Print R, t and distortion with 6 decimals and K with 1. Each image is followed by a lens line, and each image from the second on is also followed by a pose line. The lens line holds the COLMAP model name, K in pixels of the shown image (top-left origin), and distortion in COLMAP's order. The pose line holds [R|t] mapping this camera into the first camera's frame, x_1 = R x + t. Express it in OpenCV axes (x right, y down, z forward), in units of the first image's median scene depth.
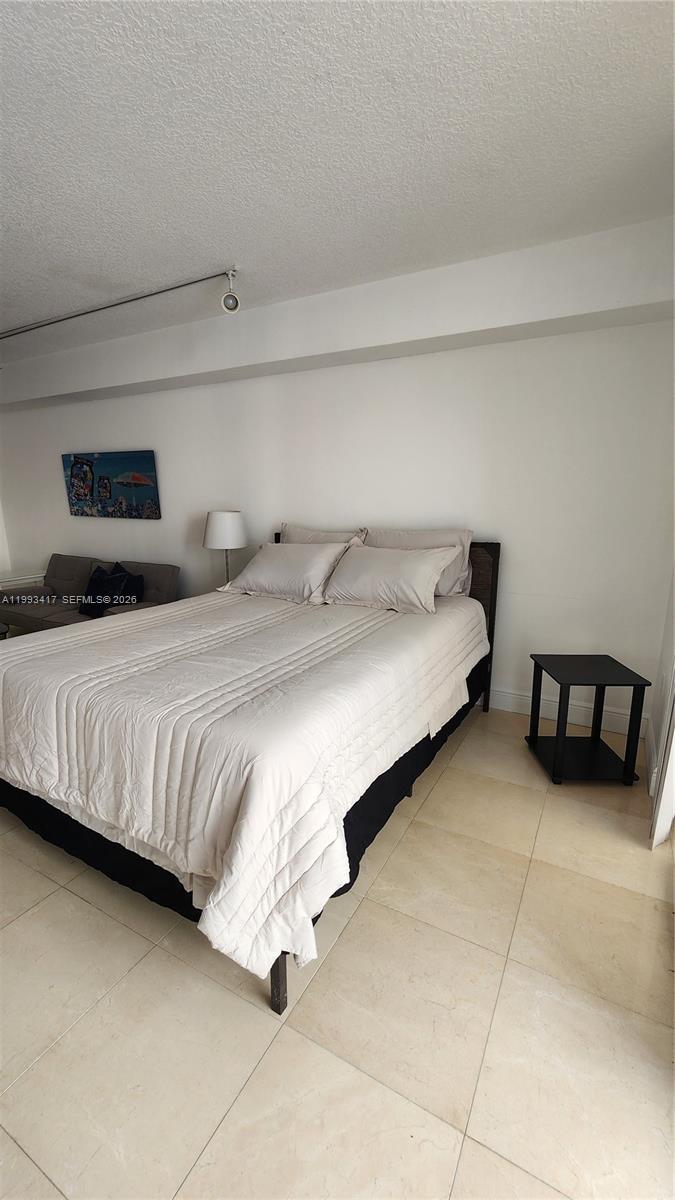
lens RADIAL K [[491.9, 0, 337.5], [0, 491.9, 600.0], [0, 0, 1]] dist [0.000033, -0.000139]
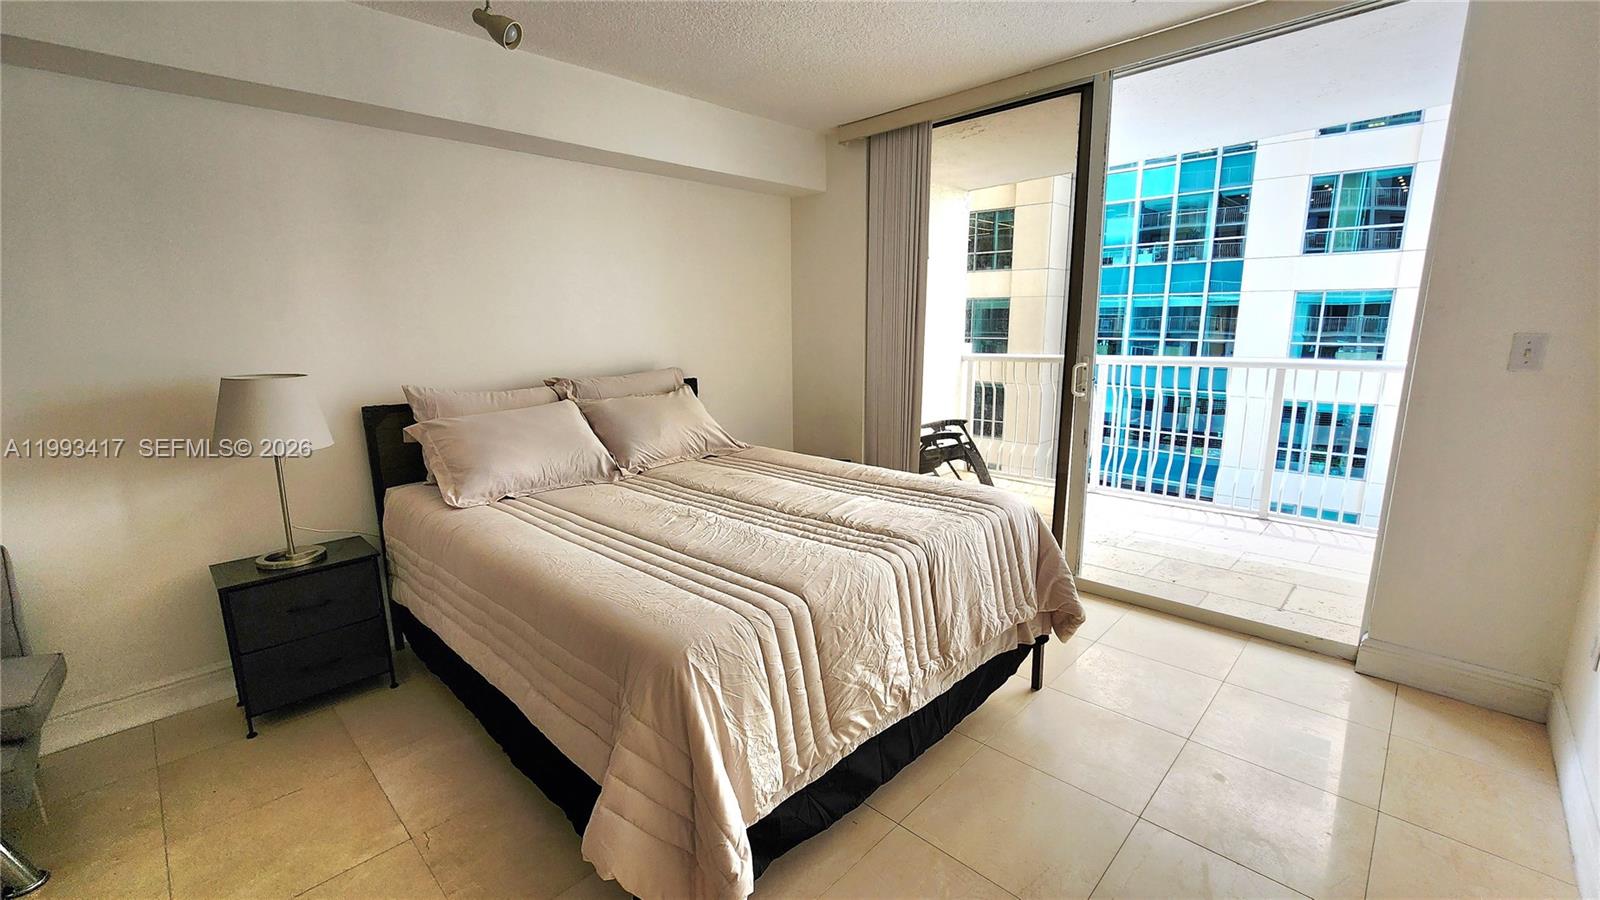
lens RADIAL K [[655.9, 0, 800.0], [0, 655.9, 450.0], [0, 0, 1]] dist [0.000033, -0.000139]
pose [[0.261469, -0.194830, 0.945344, -0.527642], [0.213674, 0.966799, 0.140152, -0.066946], [-0.941264, 0.165350, 0.294418, 0.253431]]
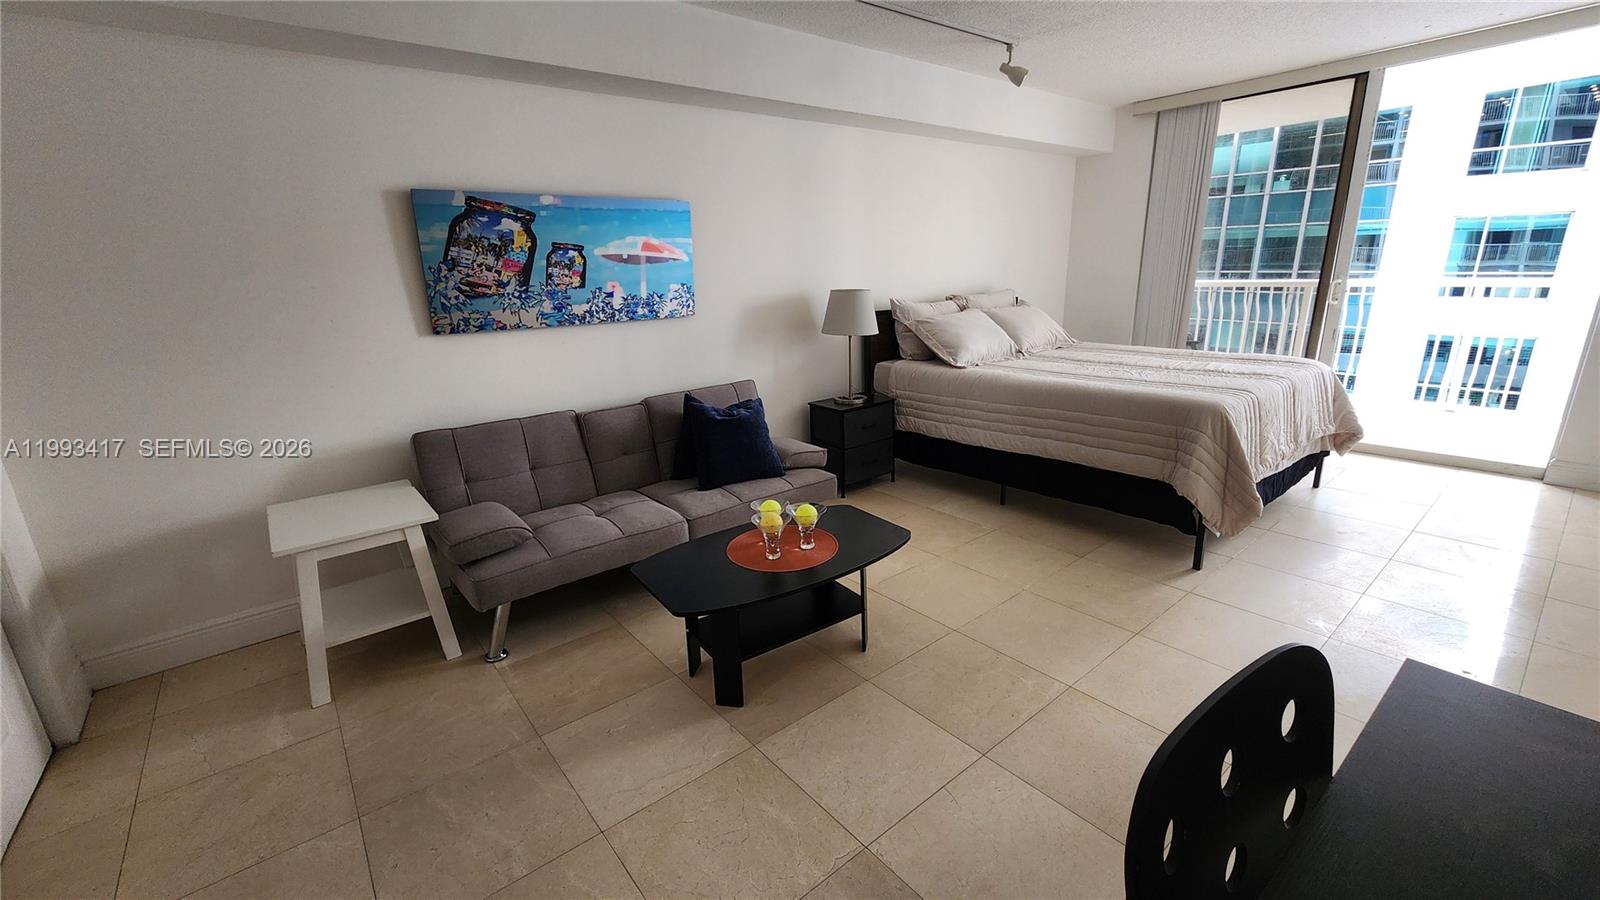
lens RADIAL K [[655.9, 0, 800.0], [0, 655.9, 450.0], [0, 0, 1]] dist [0.000033, -0.000139]
pose [[0.367455, -0.271405, 0.889559, -1.027120], [0.223346, 0.954235, 0.198878, -0.128480], [-0.902825, 0.125601, 0.411256, 0.528712]]
